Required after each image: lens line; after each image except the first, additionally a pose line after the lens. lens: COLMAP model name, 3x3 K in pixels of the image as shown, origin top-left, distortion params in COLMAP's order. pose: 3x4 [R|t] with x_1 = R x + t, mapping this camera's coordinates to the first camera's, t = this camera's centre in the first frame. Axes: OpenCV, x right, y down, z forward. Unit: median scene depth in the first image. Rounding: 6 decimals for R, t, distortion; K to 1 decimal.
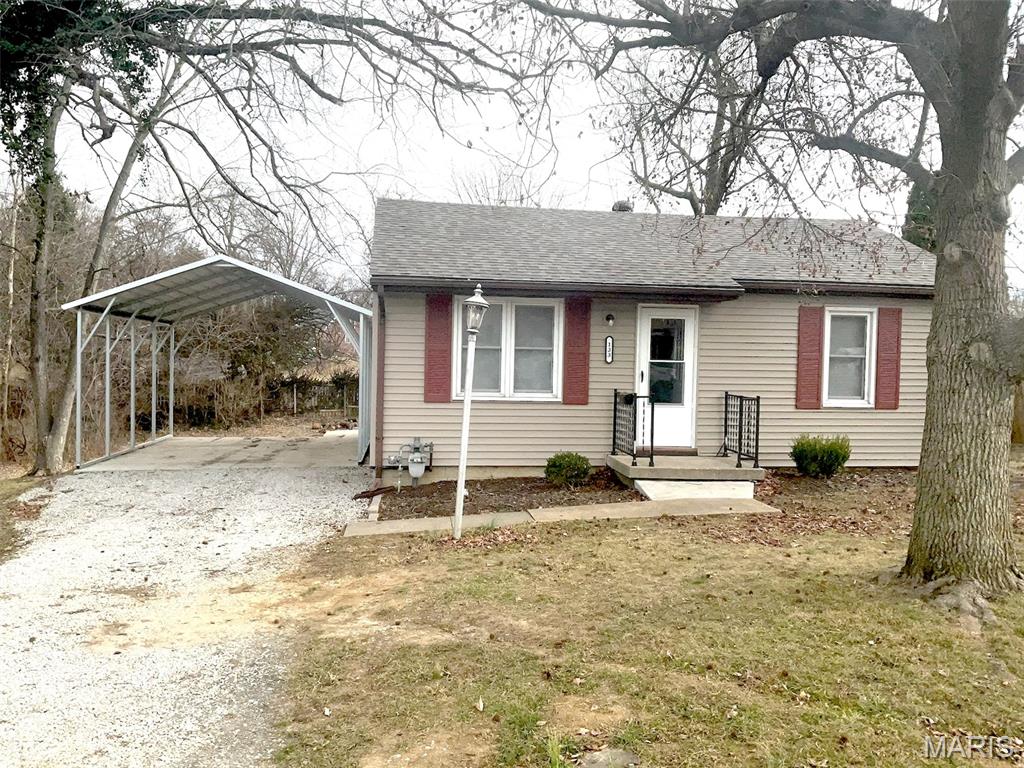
lens RADIAL K [[849.2, 0, 512.0], [0, 849.2, 384.0], [0, 0, 1]] dist [0.124335, -0.218386]
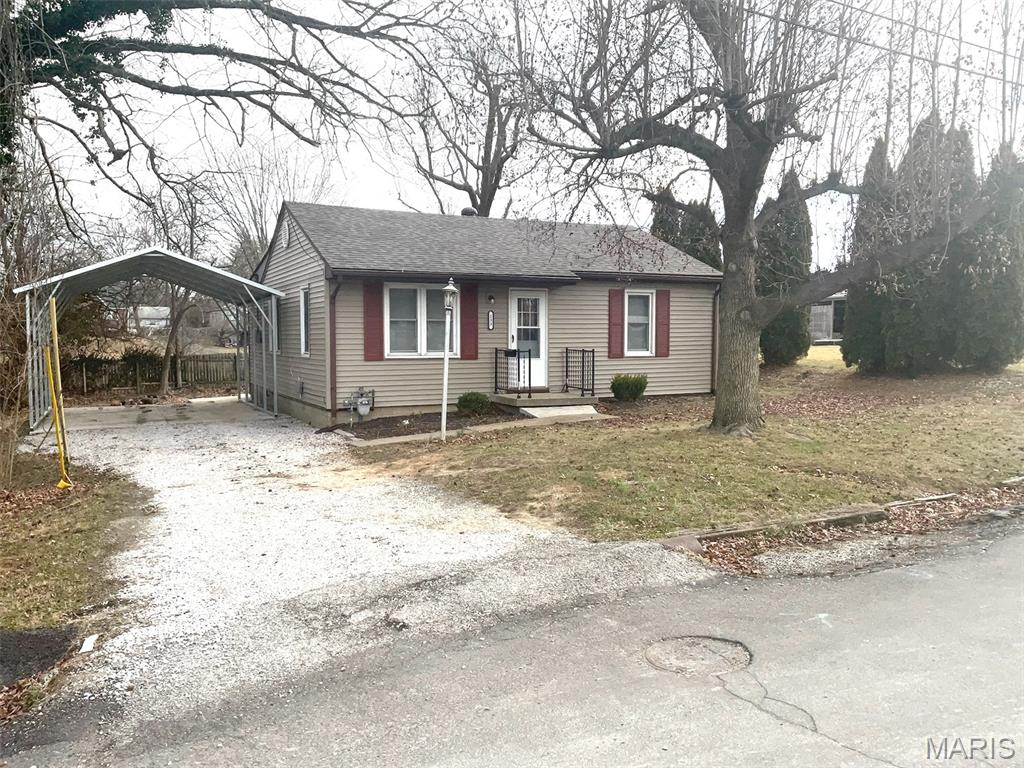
lens RADIAL K [[849.2, 0, 512.0], [0, 849.2, 384.0], [0, 0, 1]] dist [0.124335, -0.218386]
pose [[0.952628, -0.039440, 0.301569, -0.284963], [0.030554, 0.998950, 0.034129, 0.018596], [-0.302598, -0.023298, 0.952833, -0.366680]]
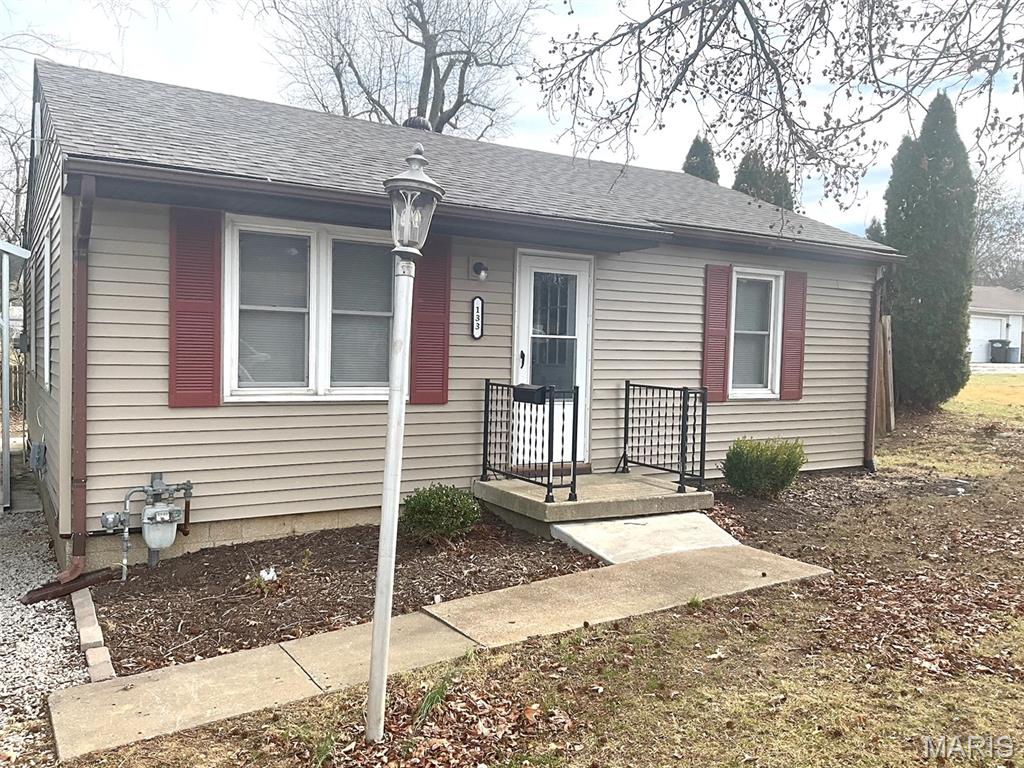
lens RADIAL K [[849.2, 0, 512.0], [0, 849.2, 384.0], [0, 0, 1]] dist [0.124335, -0.218386]
pose [[0.917756, -0.014329, 0.396887, -0.117680], [0.007674, 0.999802, 0.018351, -0.001984], [-0.397071, -0.013796, 0.917684, 0.399704]]
